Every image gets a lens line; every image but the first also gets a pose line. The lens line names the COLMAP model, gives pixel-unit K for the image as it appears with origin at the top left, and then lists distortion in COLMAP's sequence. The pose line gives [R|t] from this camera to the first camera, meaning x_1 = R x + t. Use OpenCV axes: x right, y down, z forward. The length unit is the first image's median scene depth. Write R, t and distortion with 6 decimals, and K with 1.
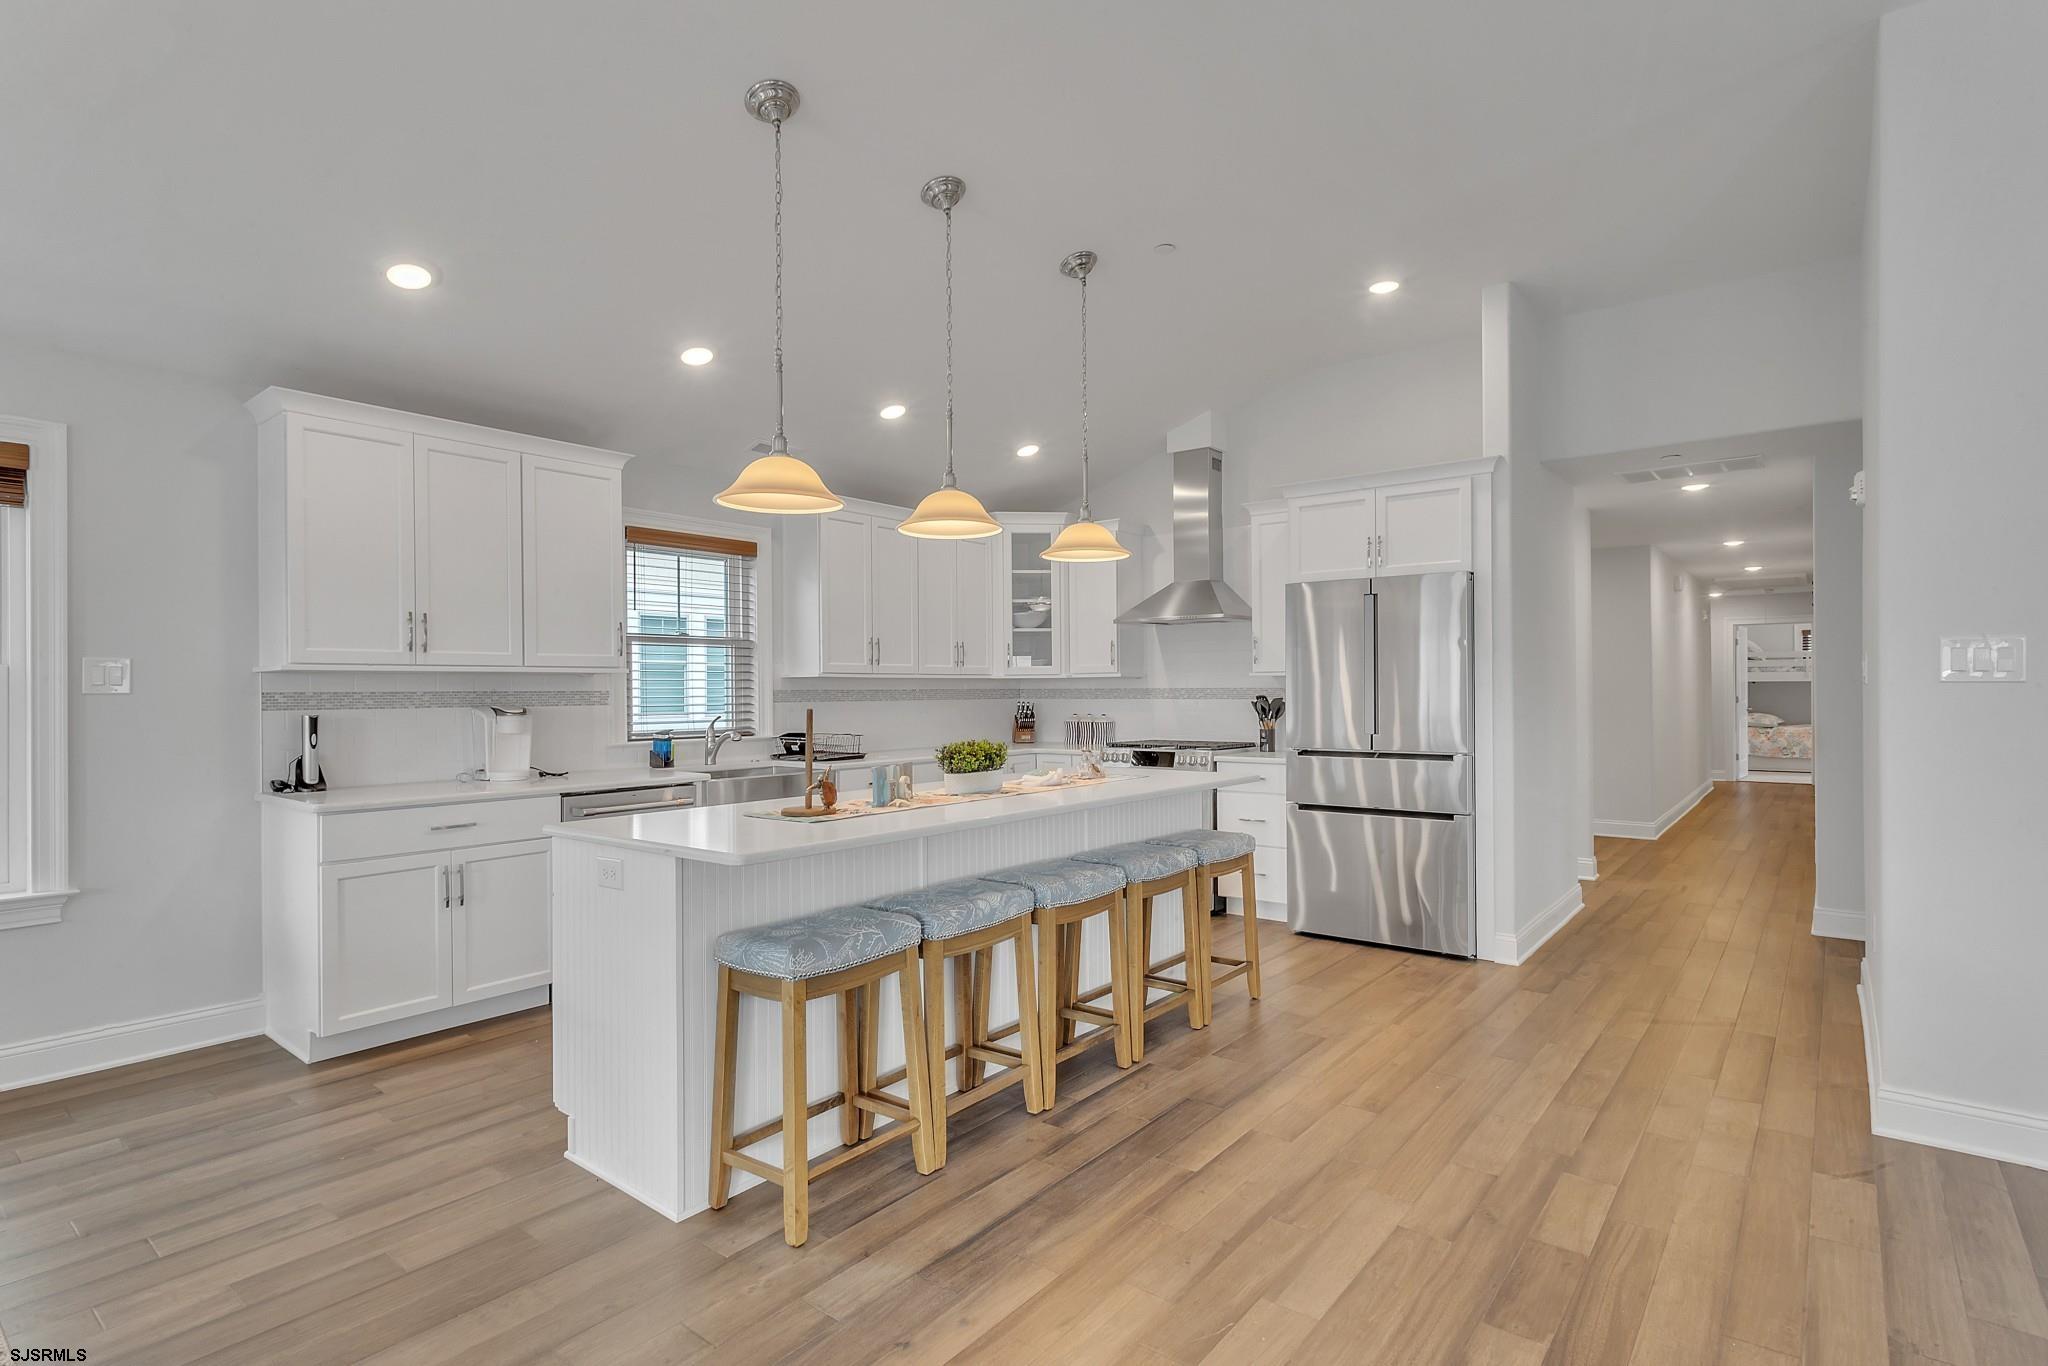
lens RADIAL K [[990.3, 0, 1004.6], [0, 990.3, 680.1], [0, 0, 1]] dist [0.004855, 0.000501]
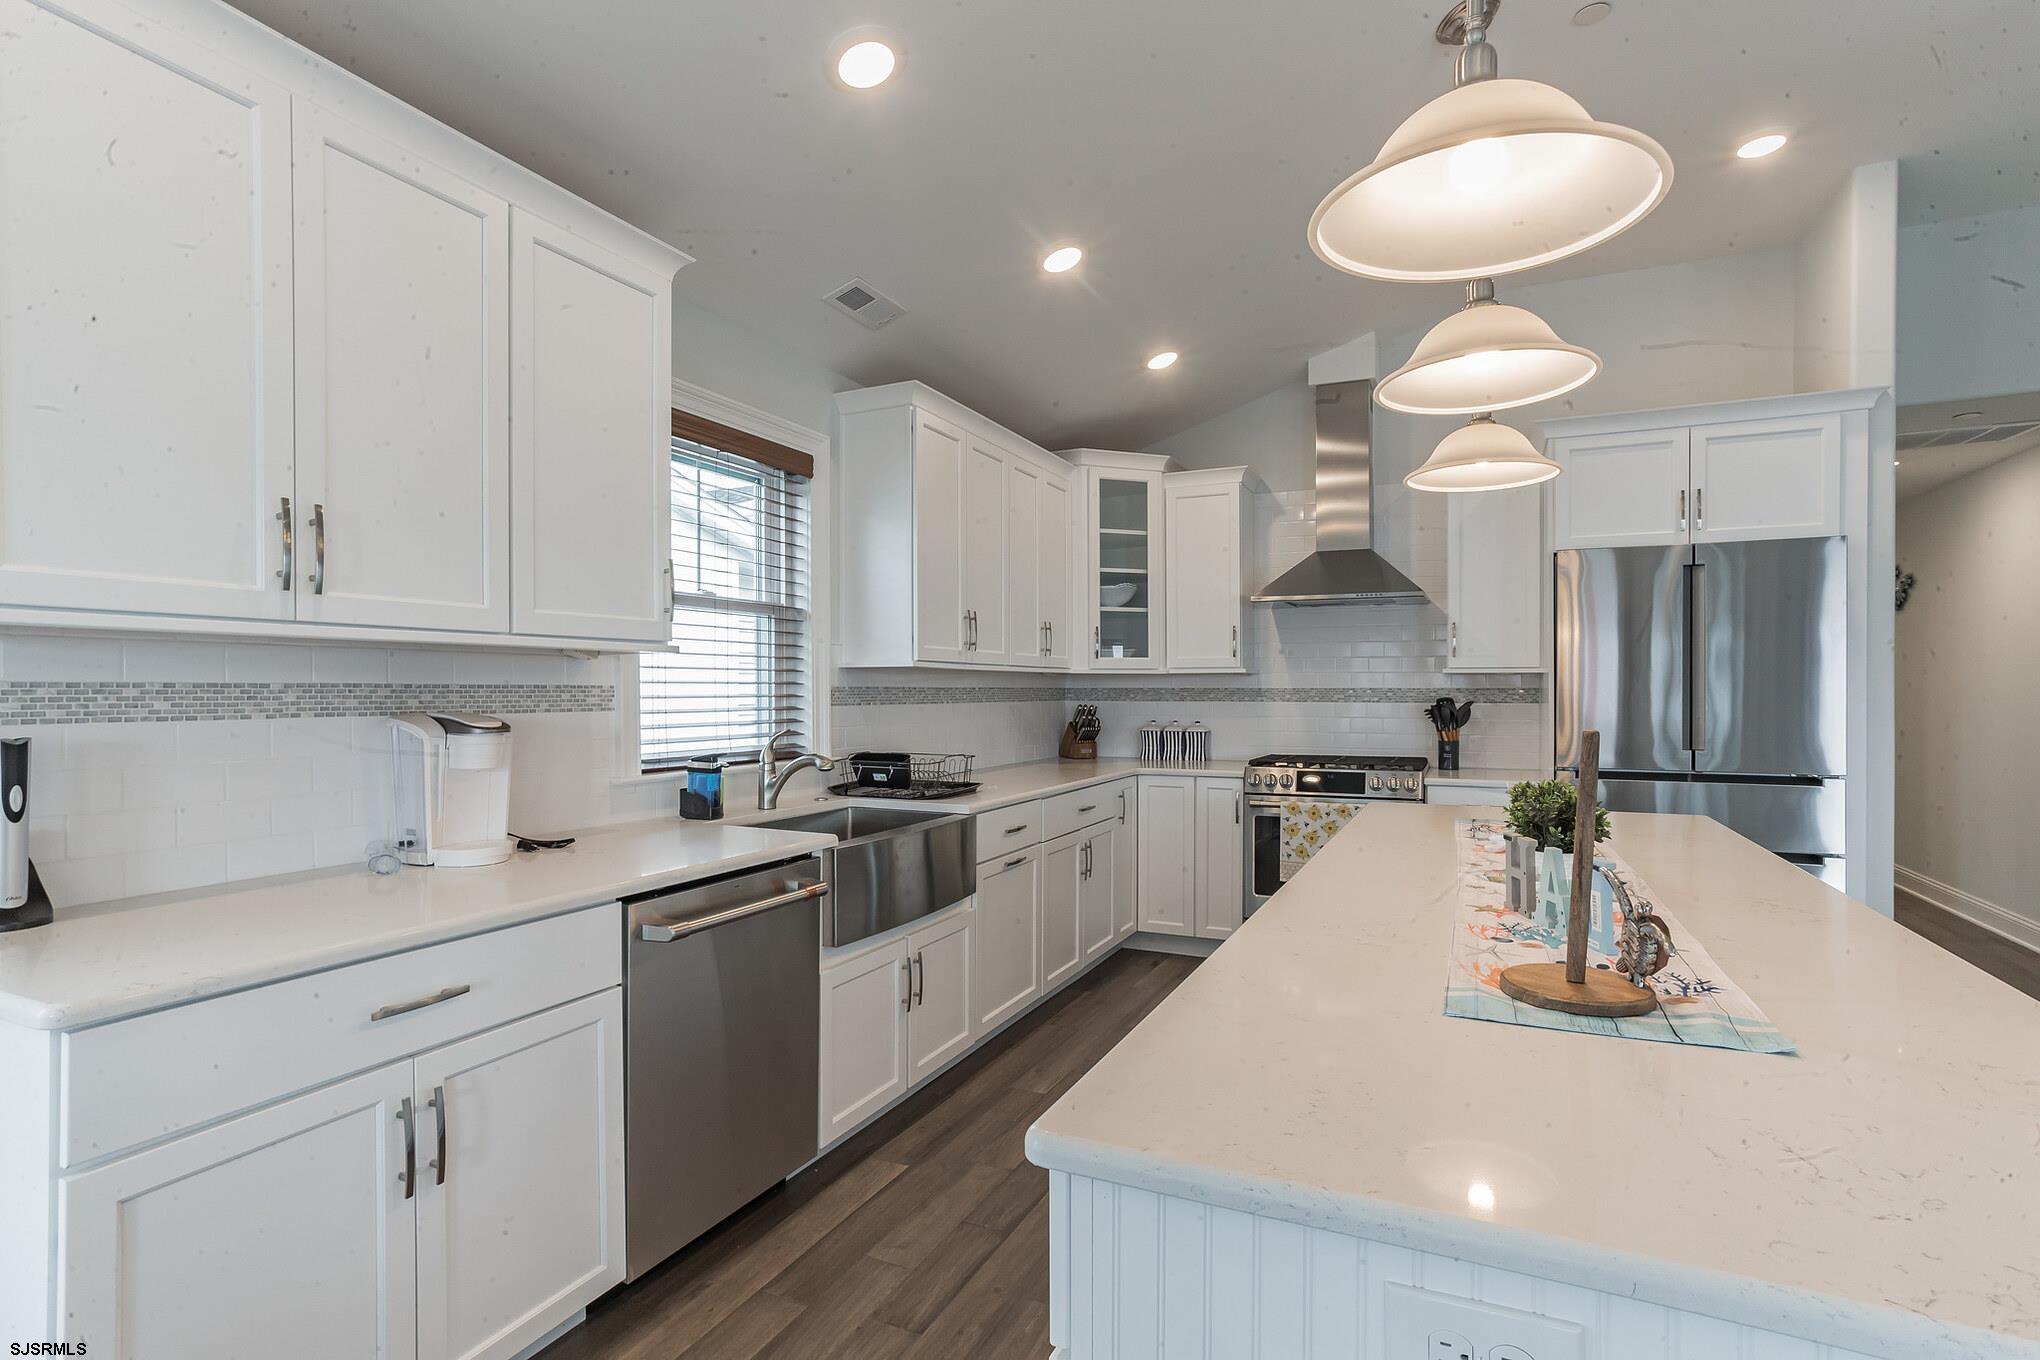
lens RADIAL K [[991.2, 0, 1020.0], [0, 991.2, 680.0], [0, 0, 1]] dist [0.003158, 0.000850]
pose [[0.970214, 0.009076, 0.242079, -0.327151], [-0.008991, 0.999959, -0.001456, 0.006894], [-0.242082, -0.000764, 0.970255, 0.417266]]
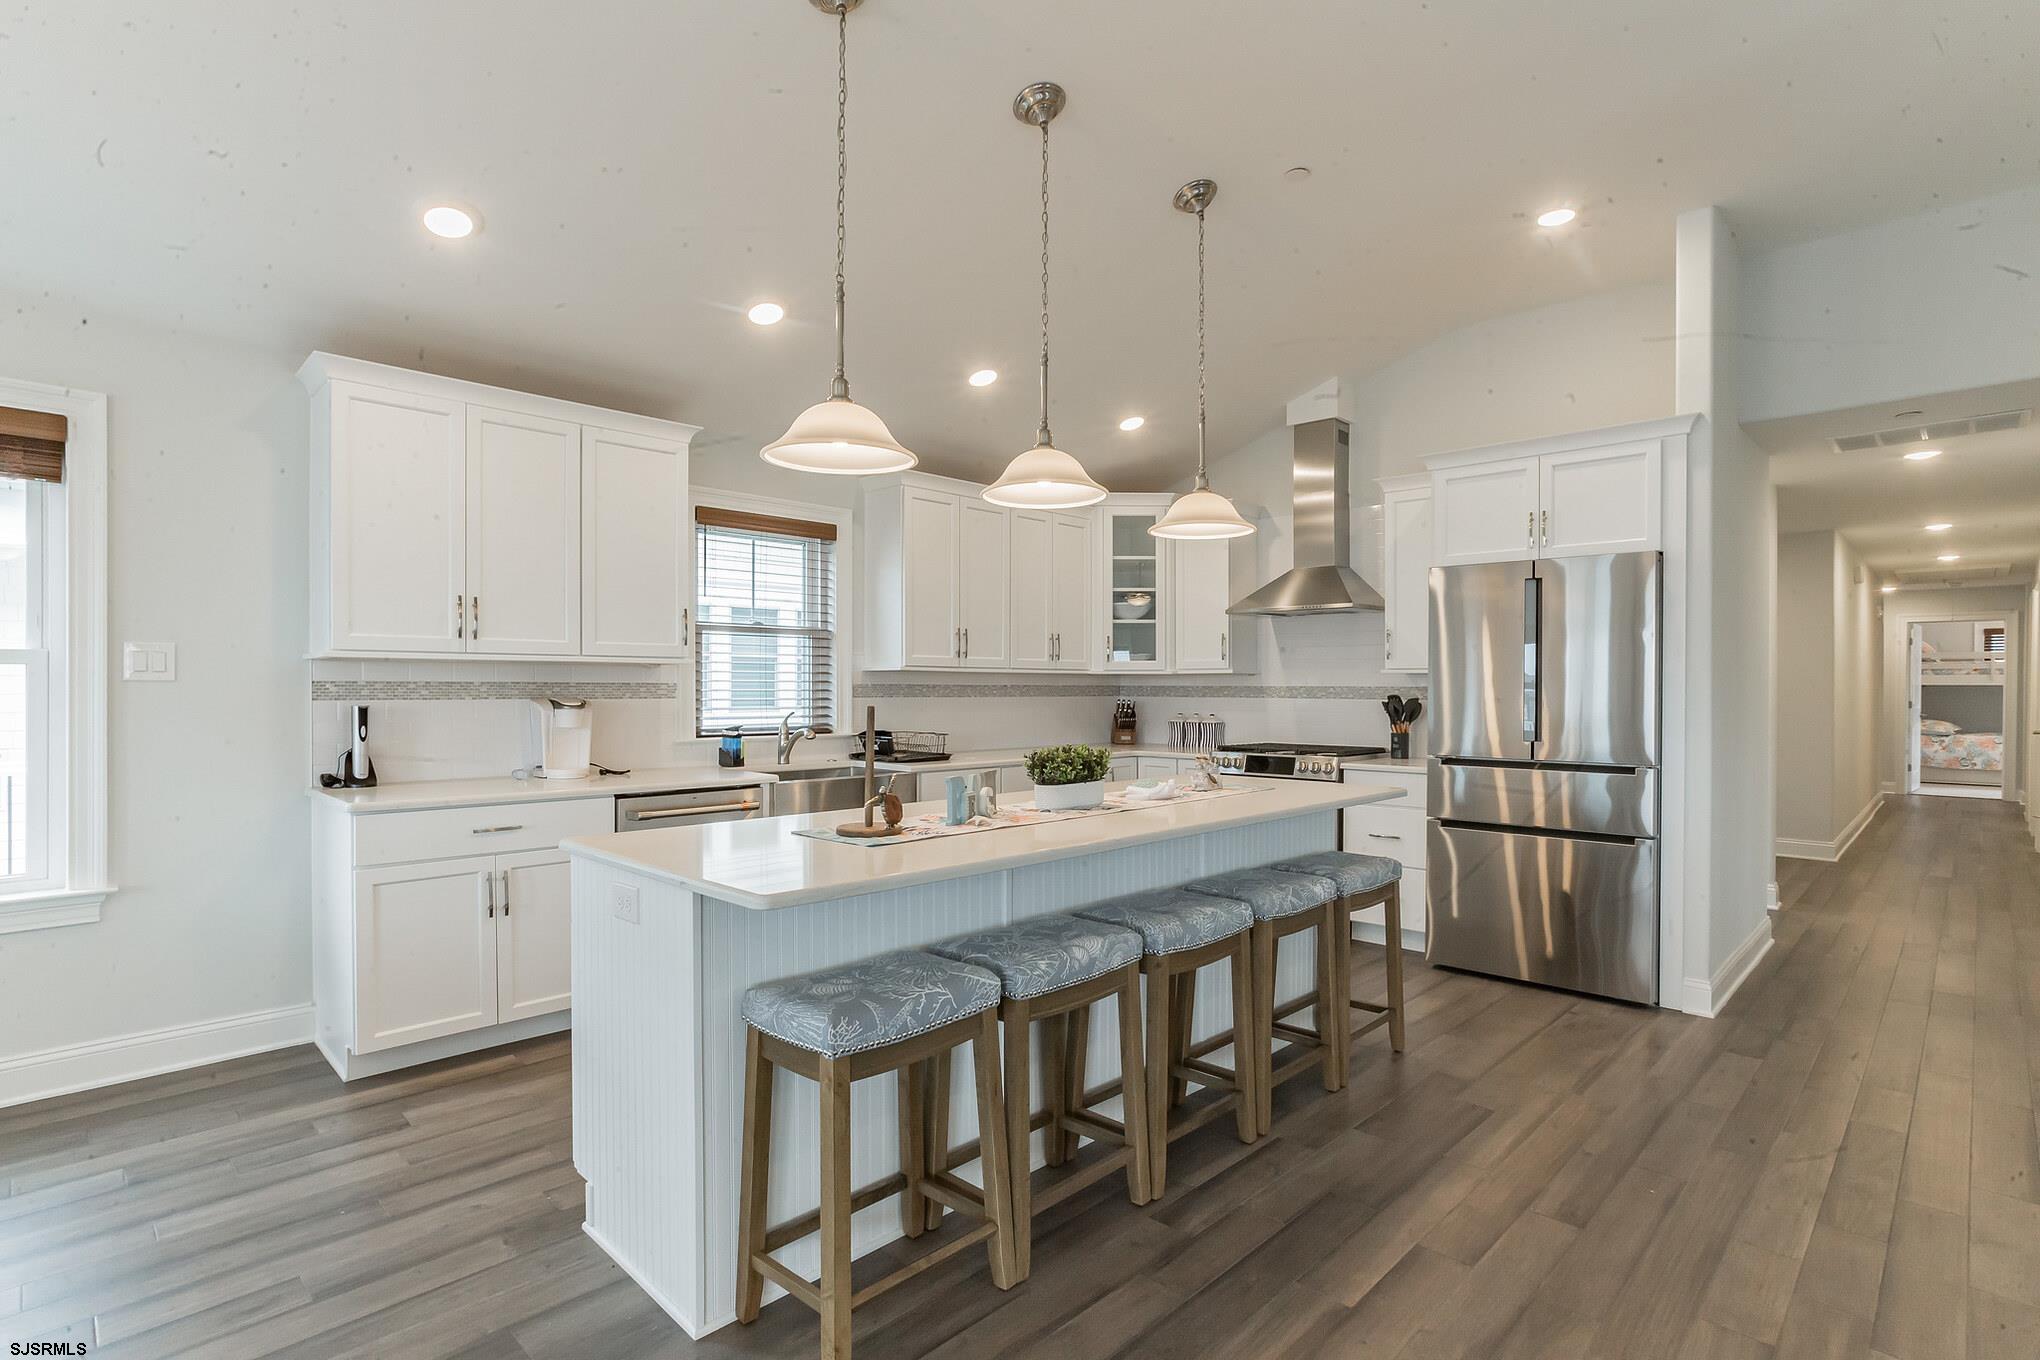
lens RADIAL K [[976.1, 0, 1000.9], [0, 976.1, 686.9], [0, 0, 1]] dist [-0.043341, 0.027899]
pose [[0.994875, 0.009139, -0.100697, -0.004770], [-0.008147, 0.999914, 0.010251, 0.002761], [0.100782, -0.009378, 0.994864, 0.129492]]
